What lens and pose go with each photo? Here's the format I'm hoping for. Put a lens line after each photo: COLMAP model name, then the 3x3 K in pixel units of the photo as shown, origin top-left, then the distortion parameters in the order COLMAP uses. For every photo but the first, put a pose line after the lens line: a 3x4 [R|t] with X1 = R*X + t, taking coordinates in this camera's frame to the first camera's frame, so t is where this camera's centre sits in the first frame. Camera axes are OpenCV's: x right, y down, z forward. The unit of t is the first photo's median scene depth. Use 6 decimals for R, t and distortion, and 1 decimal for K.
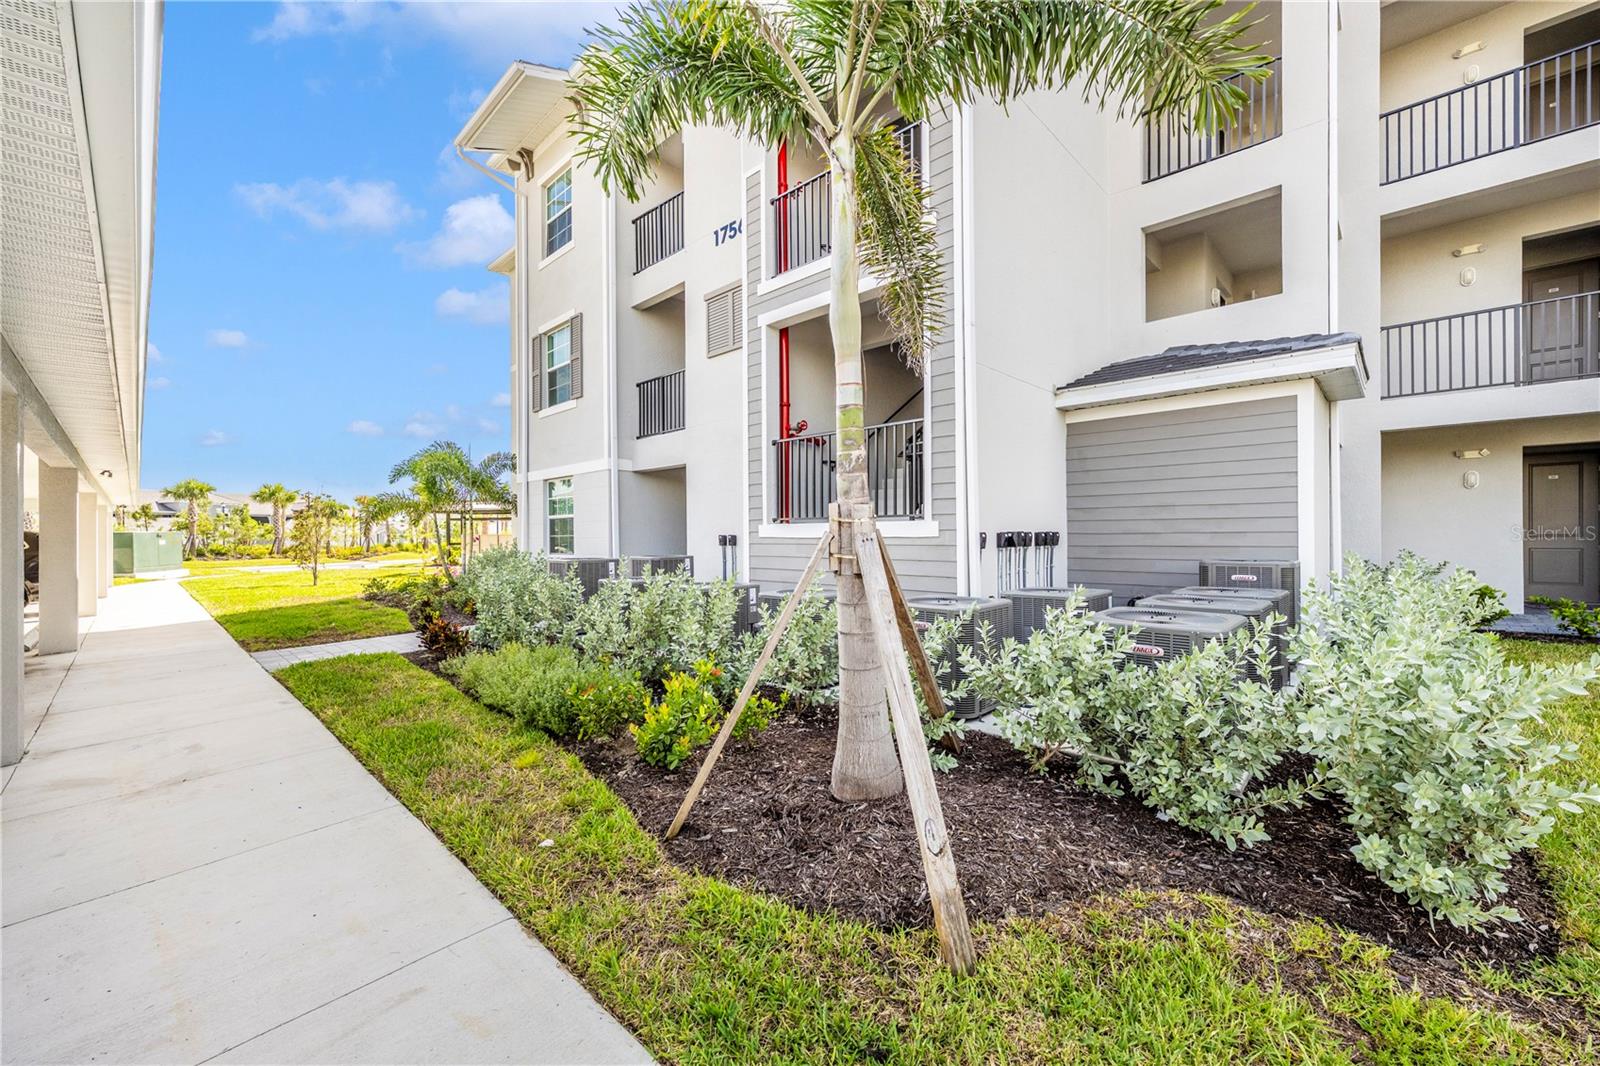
lens RADIAL K [[621.5, 0, 800.0], [0, 621.5, 533.0], [0, 0, 1]] dist [0.002613, 0.000267]
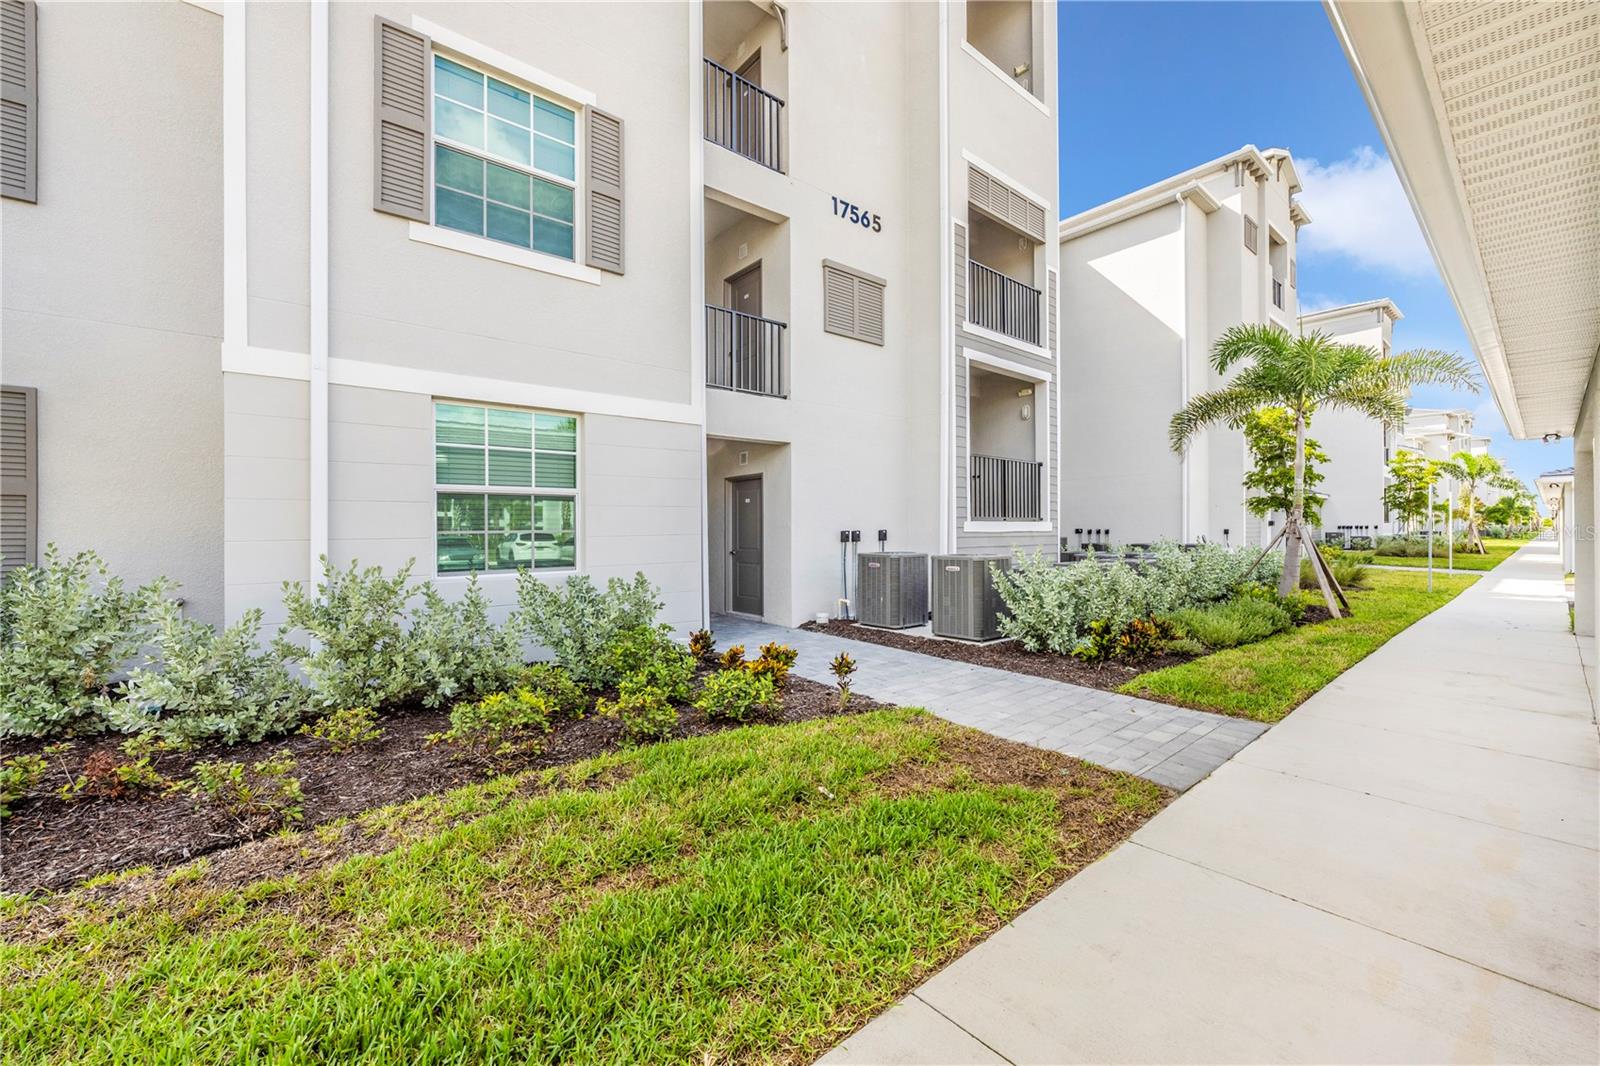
lens RADIAL K [[621.5, 0, 800.0], [0, 621.5, 533.0], [0, 0, 1]] dist [0.002613, 0.000267]
pose [[0.123243, 0.007803, 0.992346, -1.060824], [0.006066, 0.999944, -0.008616, 0.014242], [-0.992358, 0.007082, 0.123189, 0.958492]]
